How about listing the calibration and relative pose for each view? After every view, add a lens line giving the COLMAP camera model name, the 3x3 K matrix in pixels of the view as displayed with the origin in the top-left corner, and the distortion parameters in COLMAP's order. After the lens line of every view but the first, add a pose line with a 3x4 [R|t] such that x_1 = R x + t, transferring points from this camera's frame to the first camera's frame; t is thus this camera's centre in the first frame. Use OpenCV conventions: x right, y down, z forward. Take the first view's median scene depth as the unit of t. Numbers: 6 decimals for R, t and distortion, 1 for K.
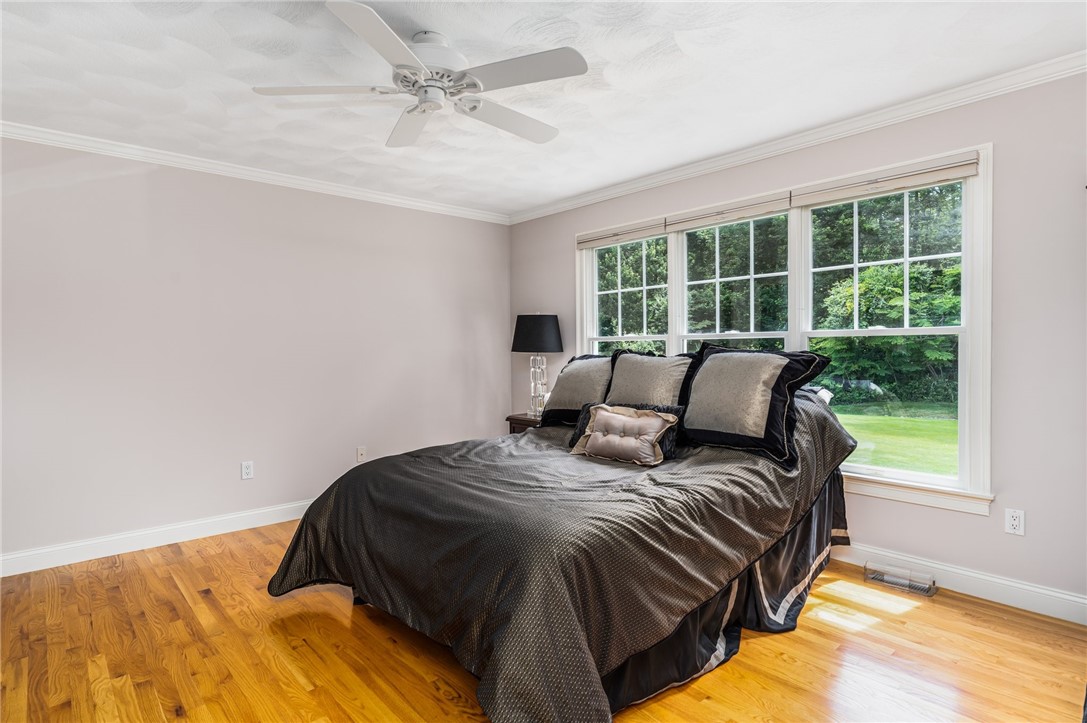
lens RADIAL K [[579.1, 0, 541.0], [0, 579.1, 356.4], [0, 0, 1]] dist [0.002077, 0.000616]
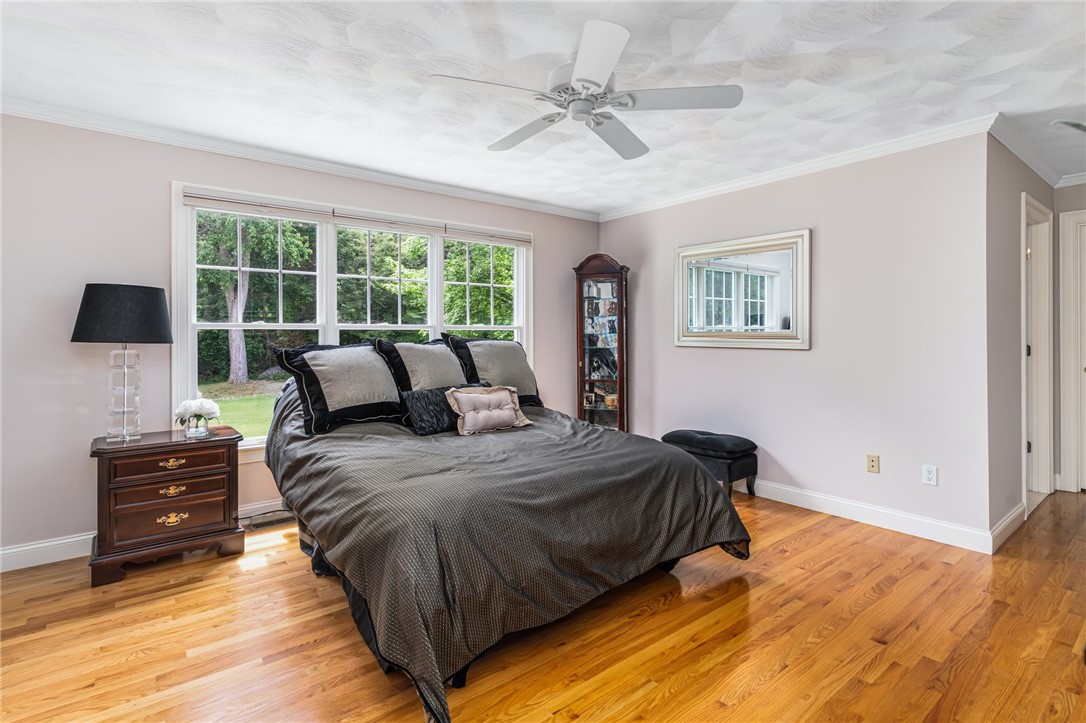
lens RADIAL K [[528.5, 0, 540.2], [0, 528.5, 339.8], [0, 0, 1]] dist [0.001256, 0.000457]
pose [[0.068581, 0.007689, 0.997616, -0.636910], [0.023751, 0.999674, -0.009338, 0.006492], [-0.997363, 0.024335, 0.068376, 0.553922]]
